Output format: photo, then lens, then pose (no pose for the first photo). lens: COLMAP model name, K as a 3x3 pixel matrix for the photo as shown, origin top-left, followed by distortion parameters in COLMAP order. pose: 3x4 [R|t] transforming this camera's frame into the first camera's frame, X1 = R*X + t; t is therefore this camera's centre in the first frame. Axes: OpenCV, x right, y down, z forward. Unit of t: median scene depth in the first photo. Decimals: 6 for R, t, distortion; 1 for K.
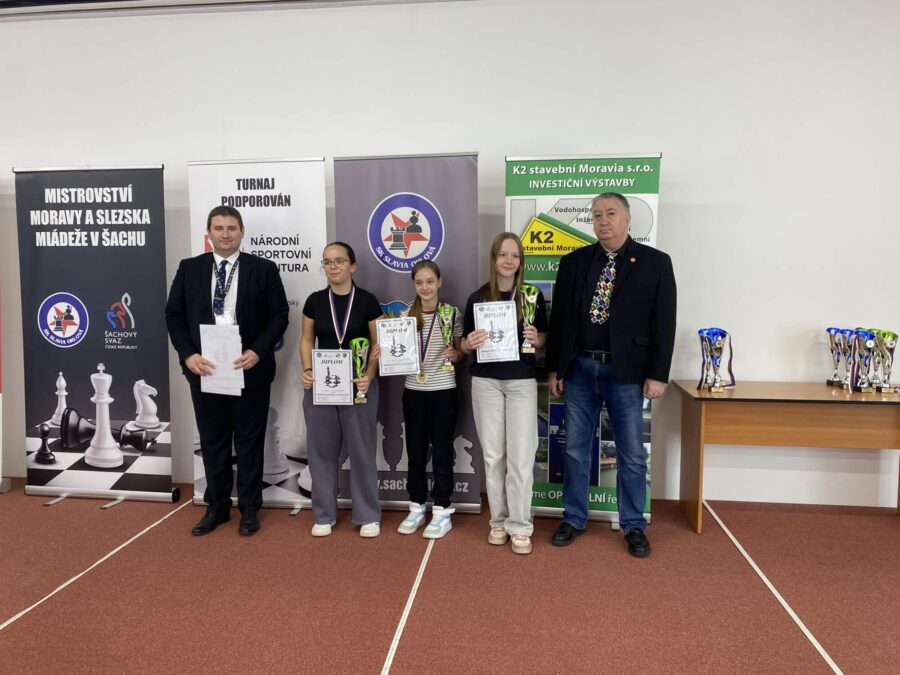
lens RADIAL K [[705.3, 0, 450.8], [0, 705.3, 336.9], [0, 0, 1]] dist [0.026872, -0.015760]
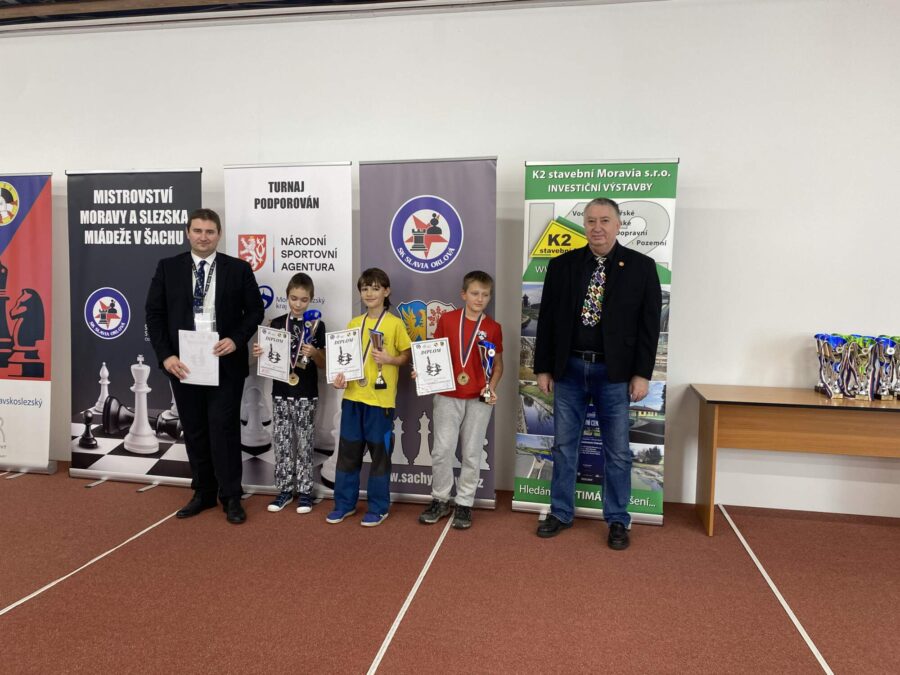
lens RADIAL K [[705.3, 0, 450.9], [0, 705.3, 336.9], [0, 0, 1]] dist [0.026872, -0.015760]
pose [[0.997511, 0.020249, -0.067537, 0.040927], [-0.020879, 0.999745, -0.008644, 0.010026], [0.067345, 0.010032, 0.997679, -0.025916]]
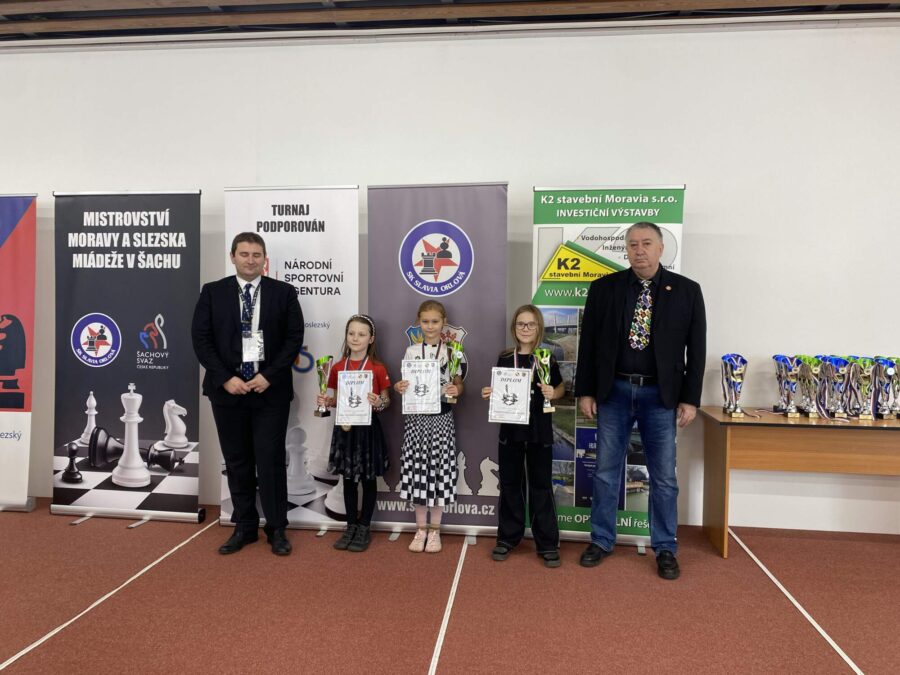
lens RADIAL K [[705.3, 0, 454.0], [0, 705.3, 330.3], [0, 0, 1]] dist [0.026872, -0.015760]
pose [[0.999916, 0.011765, 0.005482, -0.039667], [-0.011453, 0.998485, -0.053820, 0.011355], [-0.006107, 0.053752, 0.998536, -0.019297]]
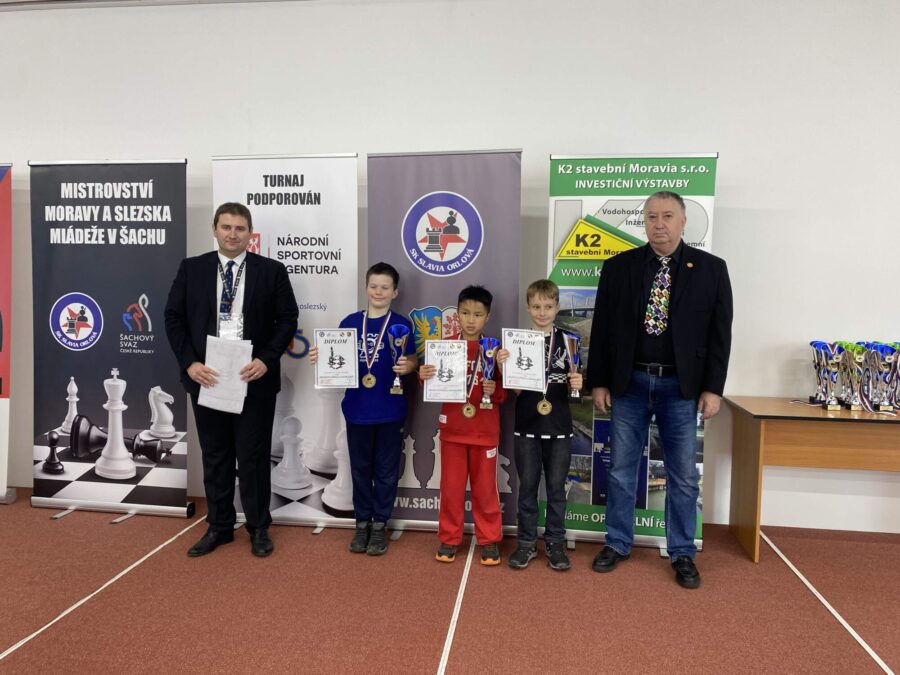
lens RADIAL K [[705.3, 0, 454.1], [0, 705.3, 333.3], [0, 0, 1]] dist [0.026872, -0.015760]
pose [[0.999854, 0.015724, -0.006726, -0.037317], [-0.015870, 0.999629, -0.022133, 0.004698], [0.006376, 0.022236, 0.999732, 0.059860]]
